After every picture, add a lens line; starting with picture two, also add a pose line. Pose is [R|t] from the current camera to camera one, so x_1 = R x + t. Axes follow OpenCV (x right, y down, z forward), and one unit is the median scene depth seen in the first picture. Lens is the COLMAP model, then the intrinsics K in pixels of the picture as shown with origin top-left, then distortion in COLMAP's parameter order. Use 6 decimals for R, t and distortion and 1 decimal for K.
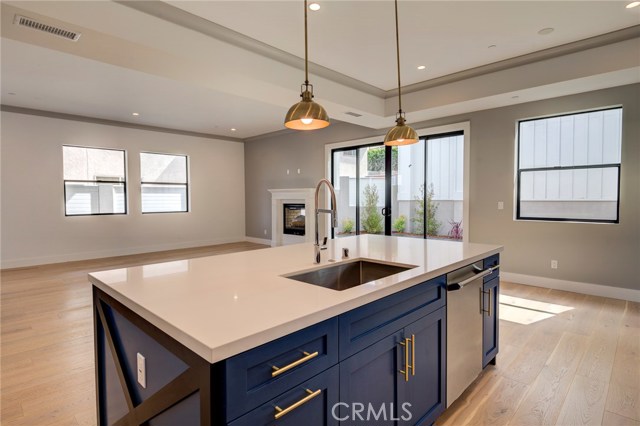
lens RADIAL K [[340.3, 0, 319.4], [0, 340.3, 207.5], [0, 0, 1]] dist [0.004479, -0.001248]
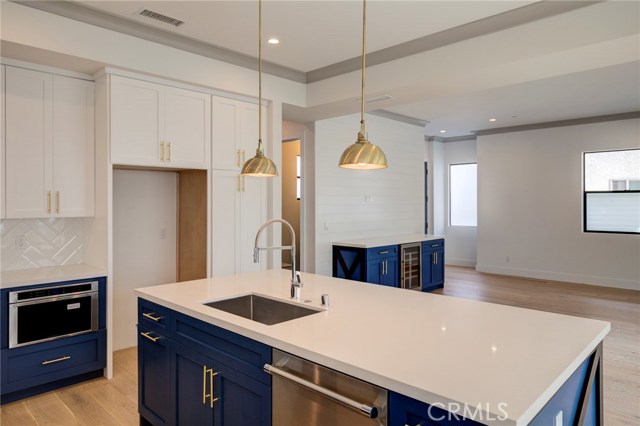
lens RADIAL K [[420.4, 0, 310.4], [0, 420.4, 201.0], [0, 0, 1]] dist [0.005209, 0.003513]
pose [[-0.000664, 0.001738, -0.999998, 0.277782], [-0.029902, 0.999551, 0.001757, -0.028960], [0.999553, 0.029903, -0.000612, 0.227539]]
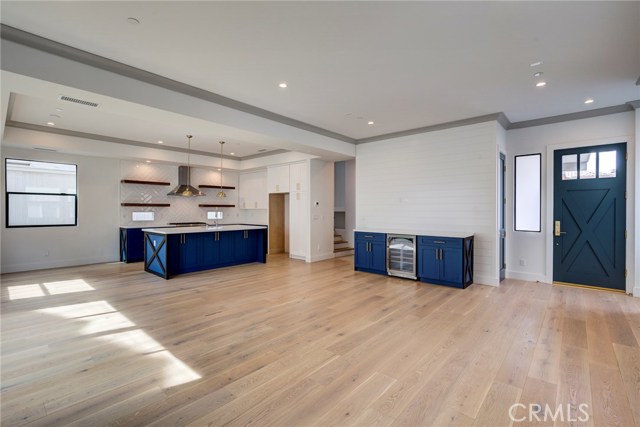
lens RADIAL K [[291.1, 0, 318.6], [0, 291.1, 213.1], [0, 0, 1]] dist [-0.004789, -0.000921]
pose [[-0.998667, 0.004307, -0.051428, -0.231864], [0.002216, 0.999171, 0.040657, -0.032255], [0.051561, 0.040489, -0.997849, 1.004839]]
